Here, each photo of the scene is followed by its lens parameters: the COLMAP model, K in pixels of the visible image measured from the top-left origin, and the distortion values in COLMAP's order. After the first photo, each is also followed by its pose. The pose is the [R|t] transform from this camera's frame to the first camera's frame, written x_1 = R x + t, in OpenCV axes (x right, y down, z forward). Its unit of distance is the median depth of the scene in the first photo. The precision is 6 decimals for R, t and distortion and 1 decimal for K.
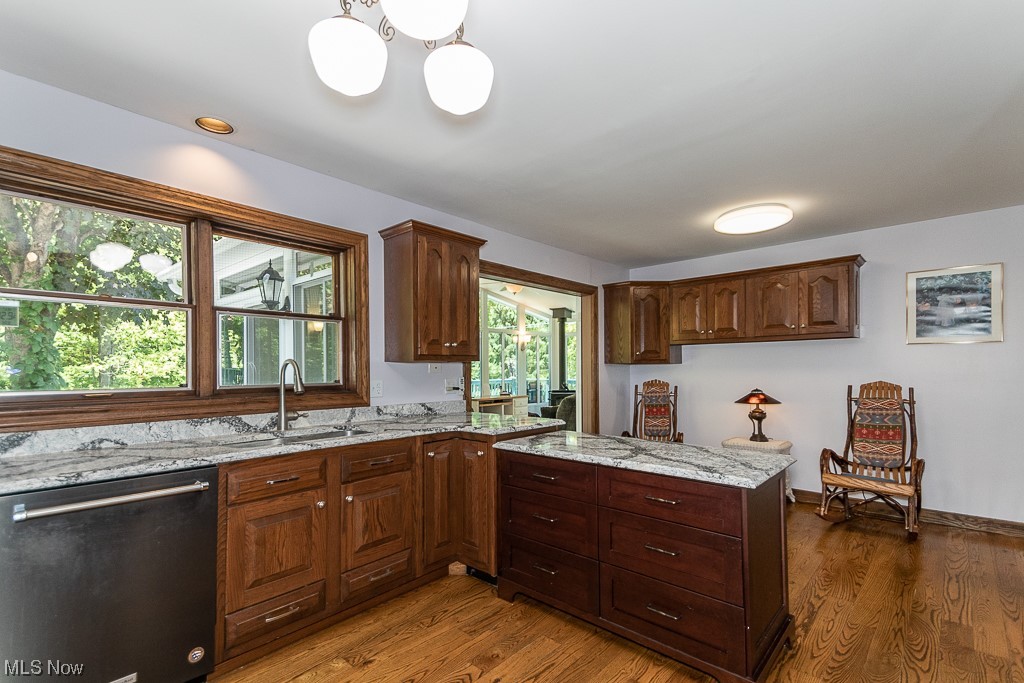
lens RADIAL K [[466.2, 0, 512.0], [0, 466.2, 370.8], [0, 0, 1]] dist [0.037599, 0.000064]
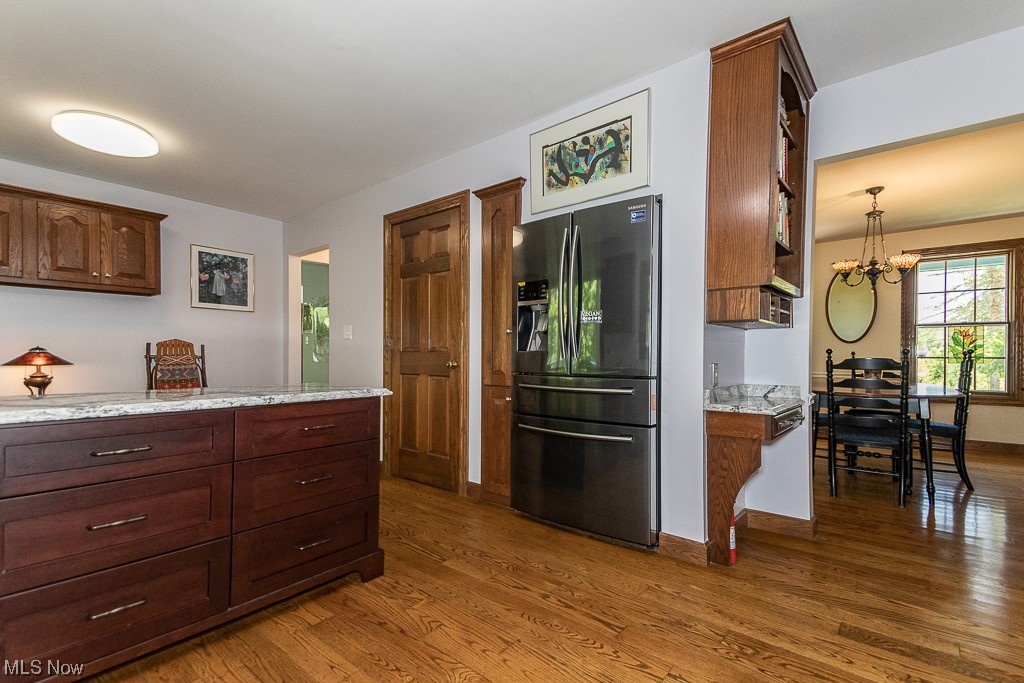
lens RADIAL K [[452.5, 0, 511.9], [0, 452.5, 355.5], [0, 0, 1]] dist [0.000288, 0.000004]
pose [[-0.049829, -0.001209, 0.998757, -0.288179], [-0.002523, 0.999996, 0.001084, 0.056416], [-0.998755, -0.002466, -0.049832, 0.295269]]
